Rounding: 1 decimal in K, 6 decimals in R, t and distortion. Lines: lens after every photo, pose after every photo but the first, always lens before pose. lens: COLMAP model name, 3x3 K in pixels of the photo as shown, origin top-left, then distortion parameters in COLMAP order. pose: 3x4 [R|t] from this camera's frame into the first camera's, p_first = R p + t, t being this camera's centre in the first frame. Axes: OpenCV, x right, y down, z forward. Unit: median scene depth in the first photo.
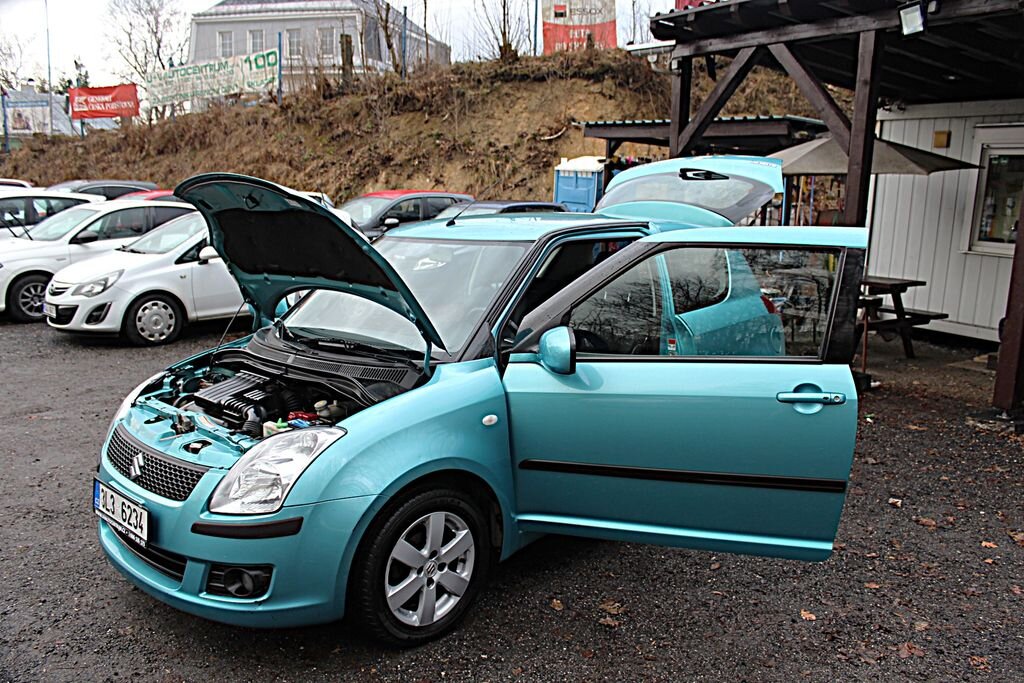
lens RADIAL K [[855.0, 0, 512.0], [0, 855.0, 341.5], [0, 0, 1]] dist [-0.164722, 0.153850]
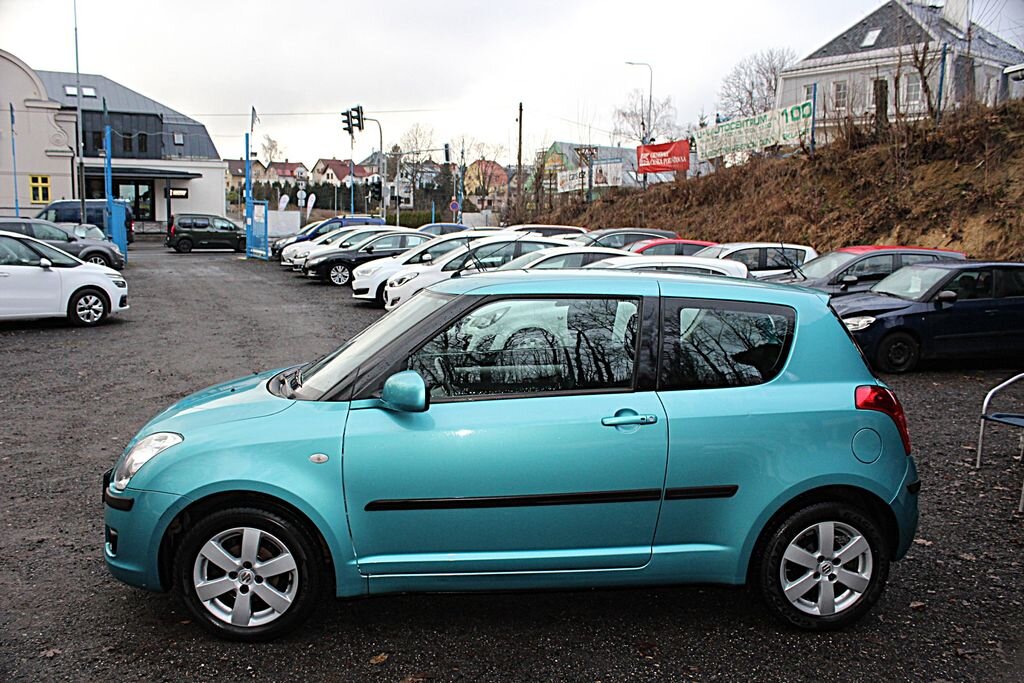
lens RADIAL K [[855.0, 0, 512.0], [0, 855.0, 341.5], [0, 0, 1]] dist [-0.164722, 0.153850]
pose [[0.755296, 0.084245, -0.649947, 0.129920], [-0.123085, 0.992291, -0.014417, -0.010385], [0.643722, 0.090888, 0.759843, 0.054055]]
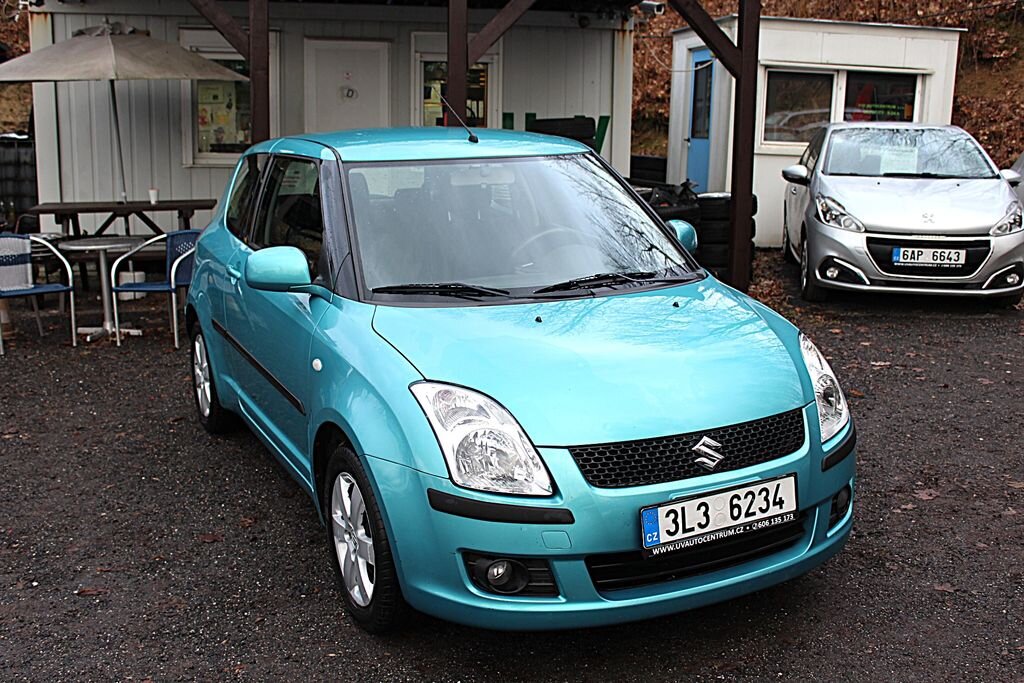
lens RADIAL K [[1094.8, 0, 512.0], [0, 1094.8, 341.5], [0, 0, 1]] dist [-0.130995, 0.179550]
pose [[0.333475, -0.203947, 0.920435, -0.214742], [0.168044, 0.973544, 0.154832, -0.020750], [-0.927661, 0.103041, 0.358925, 0.120384]]
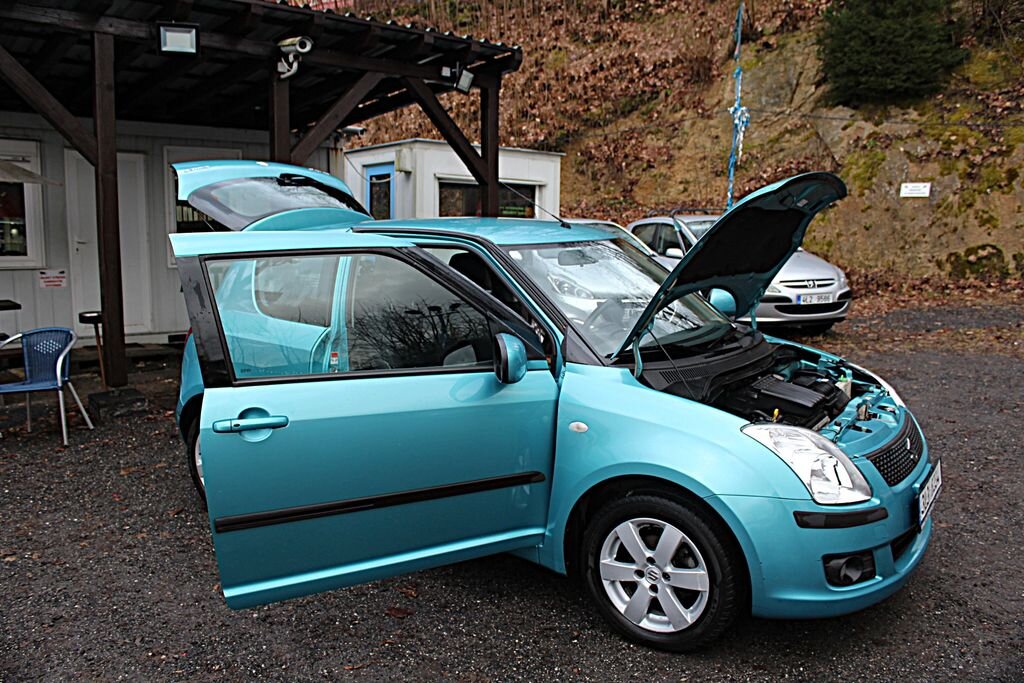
lens RADIAL K [[852.0, 0, 512.0], [0, 852.0, 341.5], [0, 0, 1]] dist [-0.167804, 0.152187]
pose [[-0.165975, -0.150263, 0.974615, -0.205946], [0.172461, 0.968668, 0.178716, -0.038792], [-0.970932, 0.197746, -0.134860, 0.242660]]
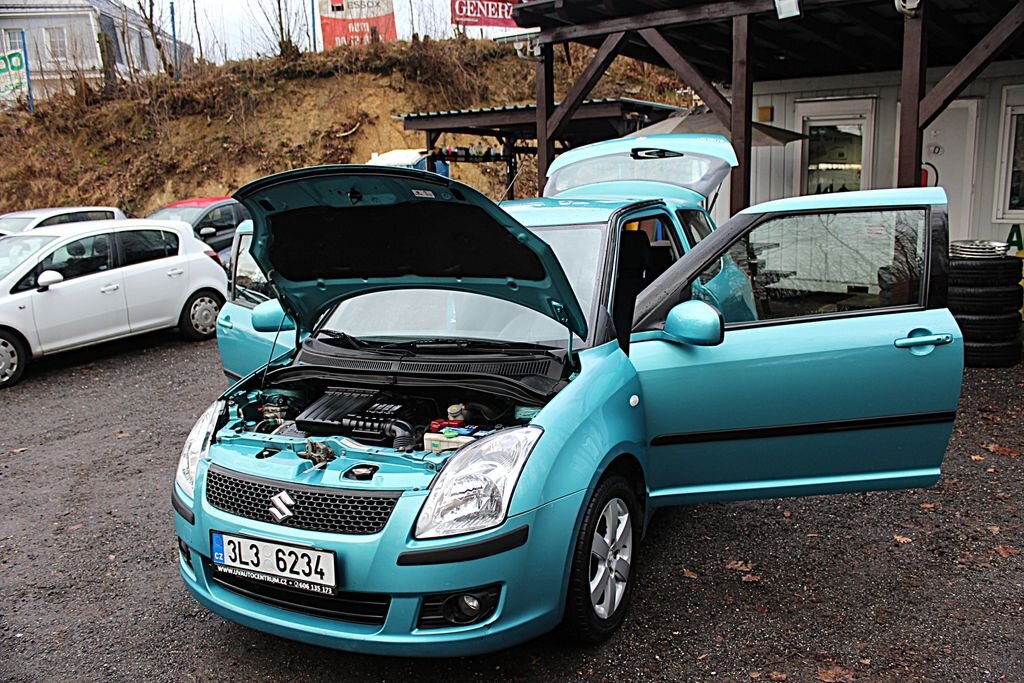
lens RADIAL K [[855.0, 0, 512.0], [0, 855.0, 341.5], [0, 0, 1]] dist [-0.164722, 0.153850]
pose [[0.953709, -0.109953, 0.279912, -0.068011], [0.108341, 0.993886, 0.021272, -0.002104], [-0.280539, 0.010039, 0.959790, 0.013218]]
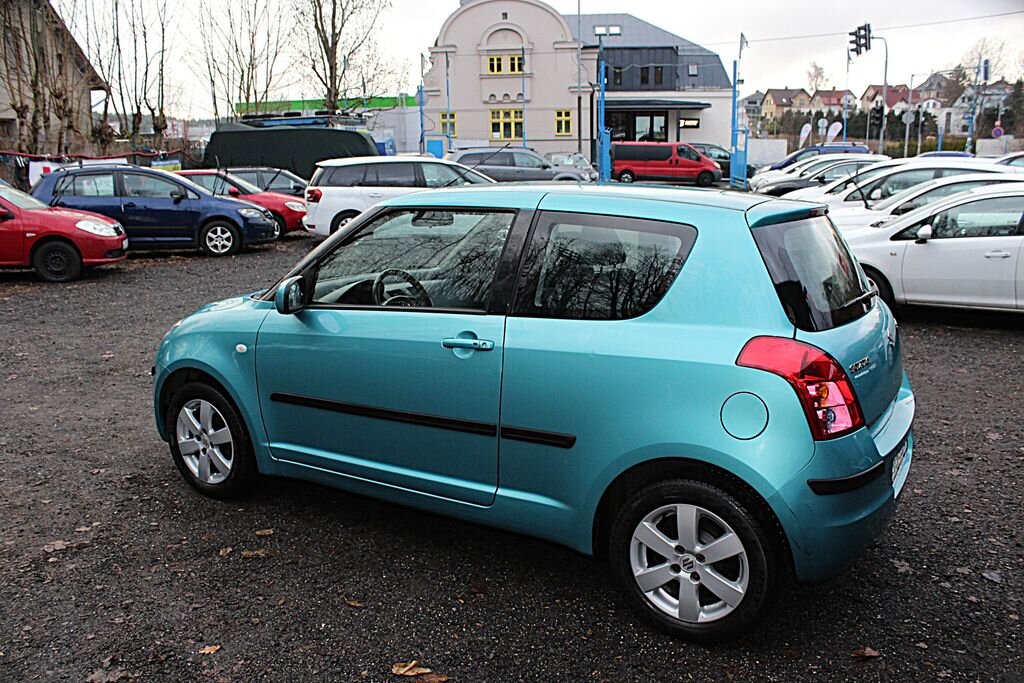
lens RADIAL K [[855.0, 0, 512.0], [0, 855.0, 341.5], [0, 0, 1]] dist [-0.164722, 0.153850]
pose [[0.230042, 0.191530, -0.954147, 0.190187], [-0.162908, 0.974186, 0.156275, -0.026549], [0.959449, 0.119489, 0.255305, 0.168974]]
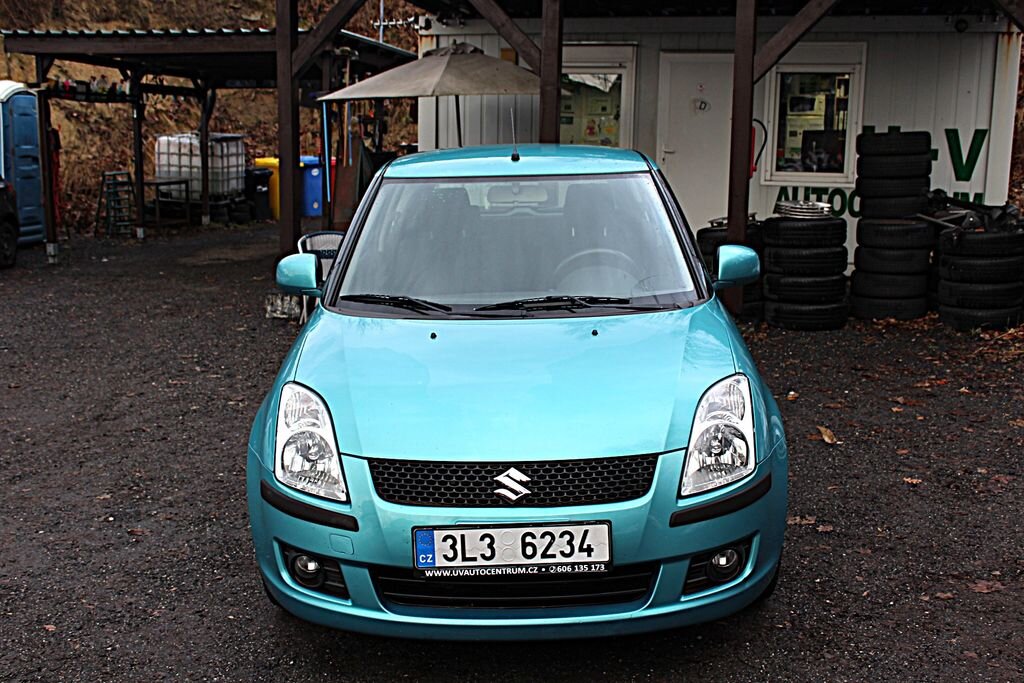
lens RADIAL K [[1095.9, 0, 512.0], [0, 1095.9, 341.5], [0, 0, 1]] dist [-0.120231, 0.151101]
pose [[0.730981, -0.150133, 0.665678, -0.164333], [0.135285, 0.988019, 0.074276, -0.007647], [-0.668853, 0.035762, 0.742534, 0.040314]]
